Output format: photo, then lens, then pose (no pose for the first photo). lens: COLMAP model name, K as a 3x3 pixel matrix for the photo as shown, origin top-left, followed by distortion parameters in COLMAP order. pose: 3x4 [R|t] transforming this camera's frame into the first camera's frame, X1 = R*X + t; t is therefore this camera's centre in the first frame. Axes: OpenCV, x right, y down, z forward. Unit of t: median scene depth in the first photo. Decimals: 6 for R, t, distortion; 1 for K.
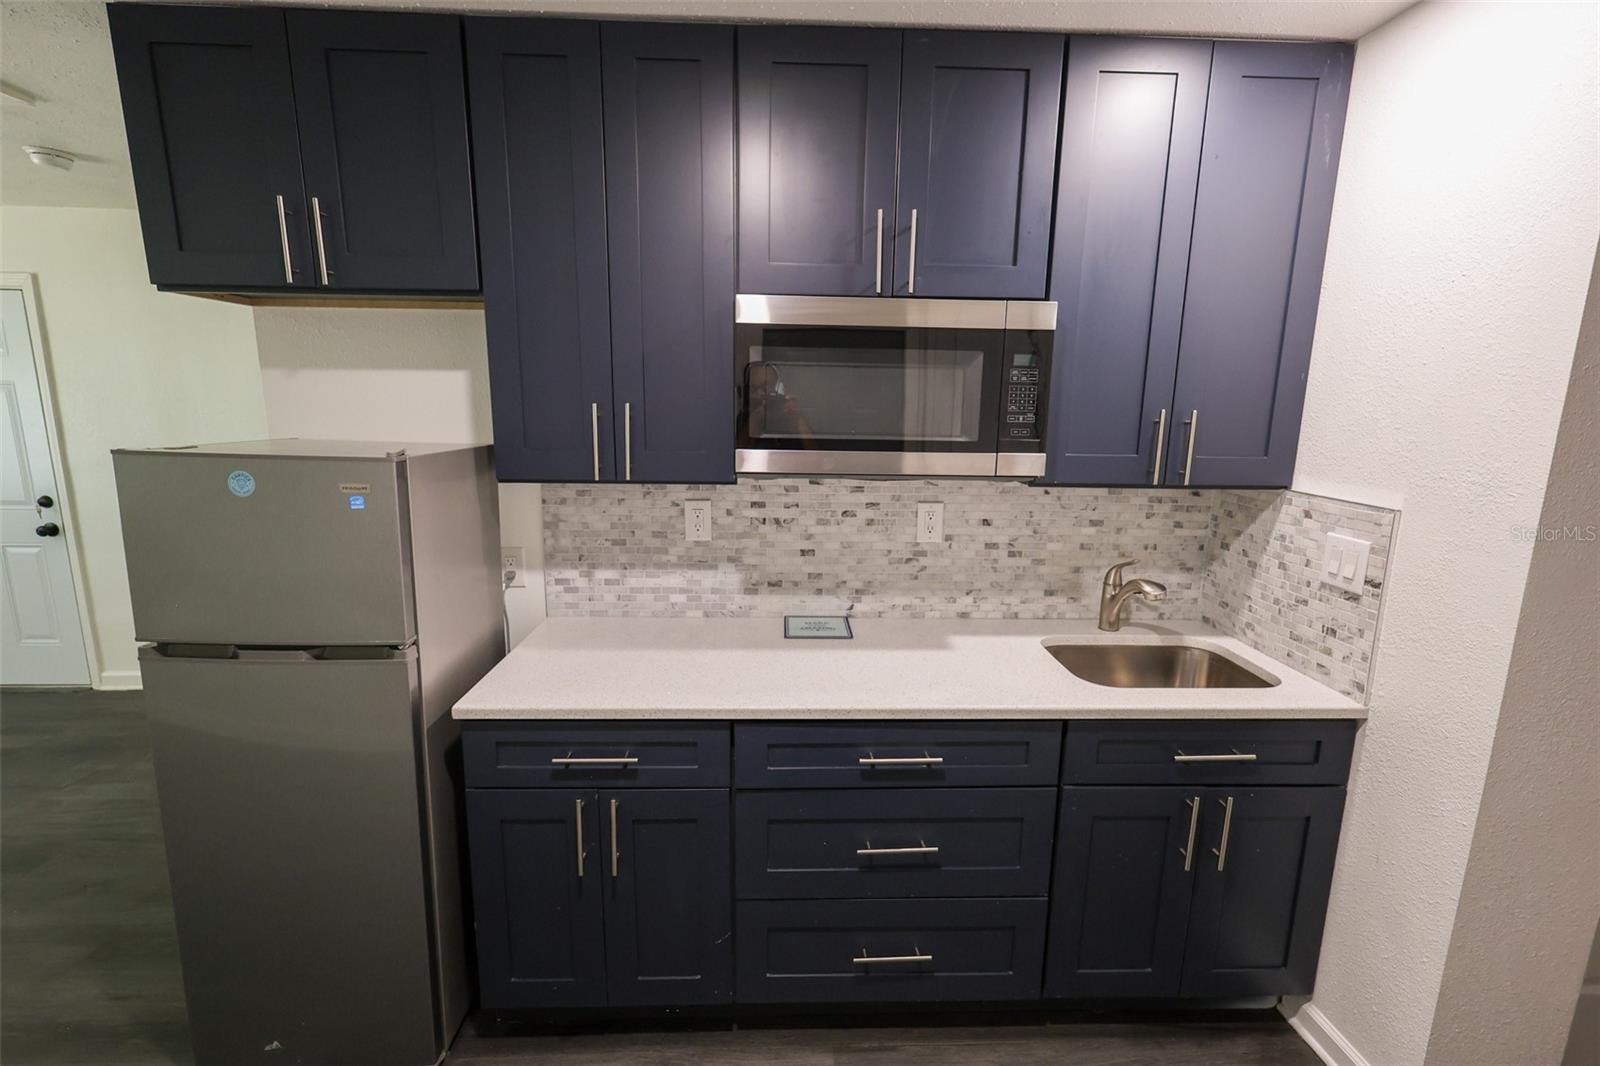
lens RADIAL K [[691.9, 0, 798.7], [0, 691.9, 528.9], [0, 0, 1]] dist [0.008972, -0.000023]
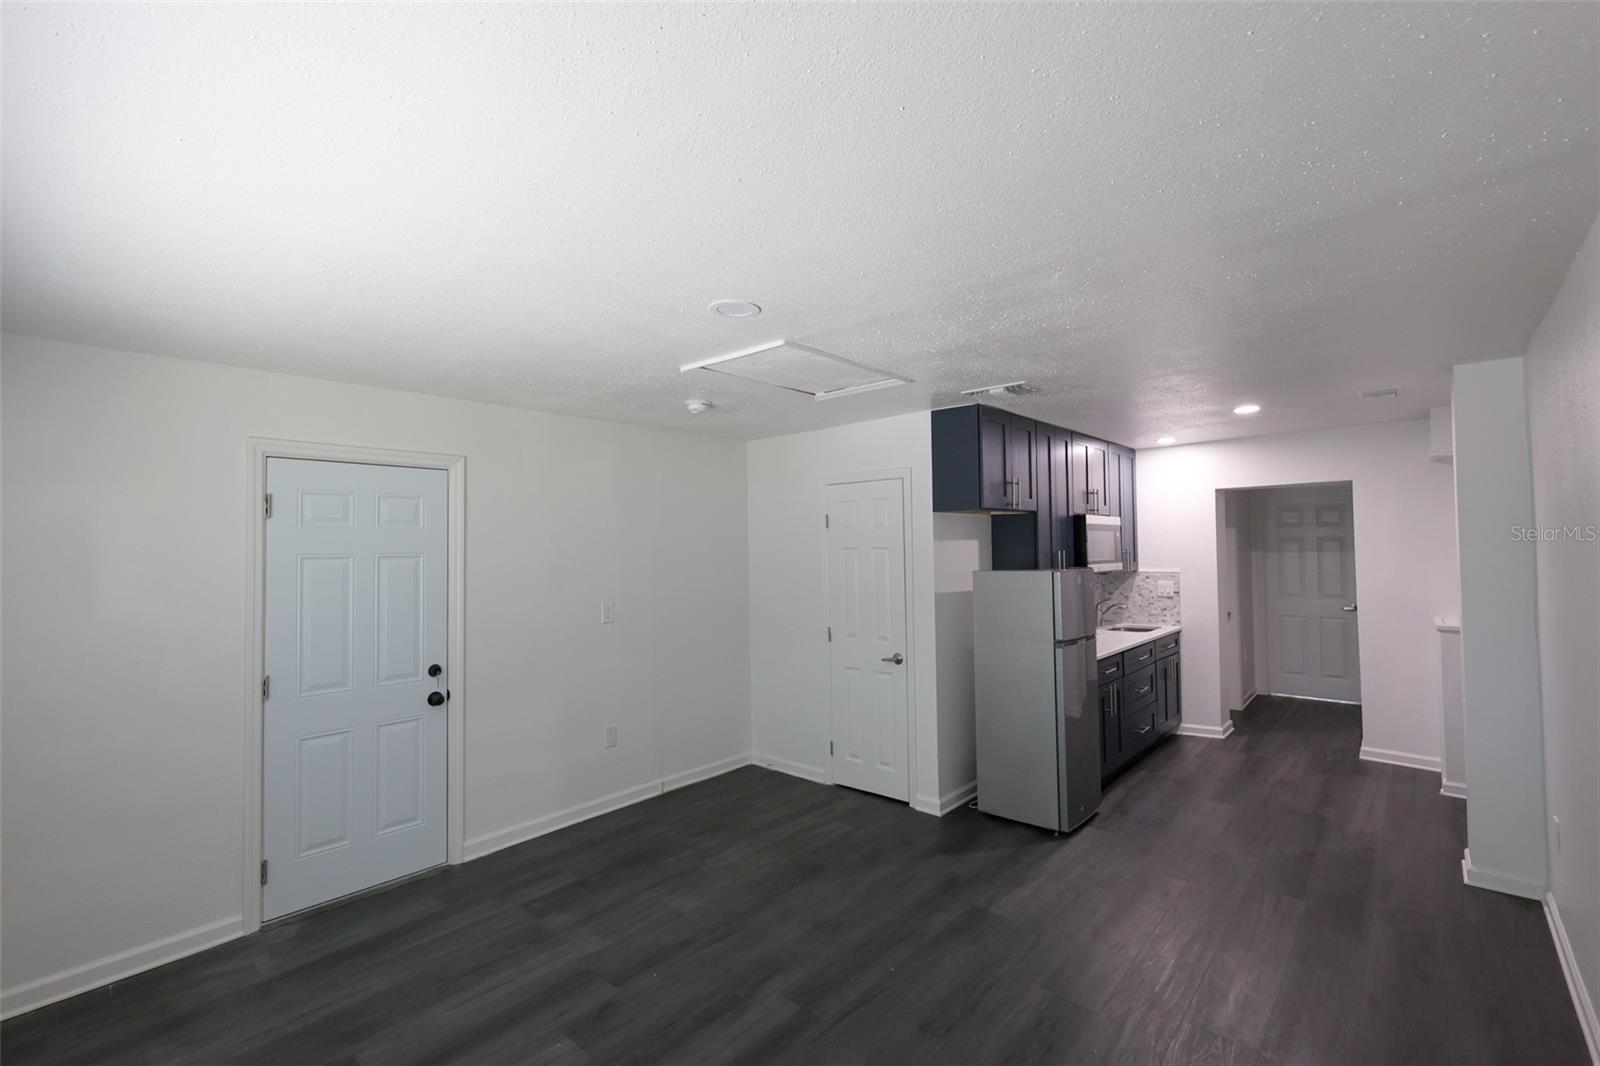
lens RADIAL K [[691.9, 0, 801.0], [0, 691.9, 533.6], [0, 0, 1]] dist [0.008972, -0.000023]
pose [[0.696402, -0.009482, 0.717589, -2.883336], [0.153185, 0.978832, -0.135728, -0.031659], [-0.701112, 0.204445, 0.683114, -0.178714]]
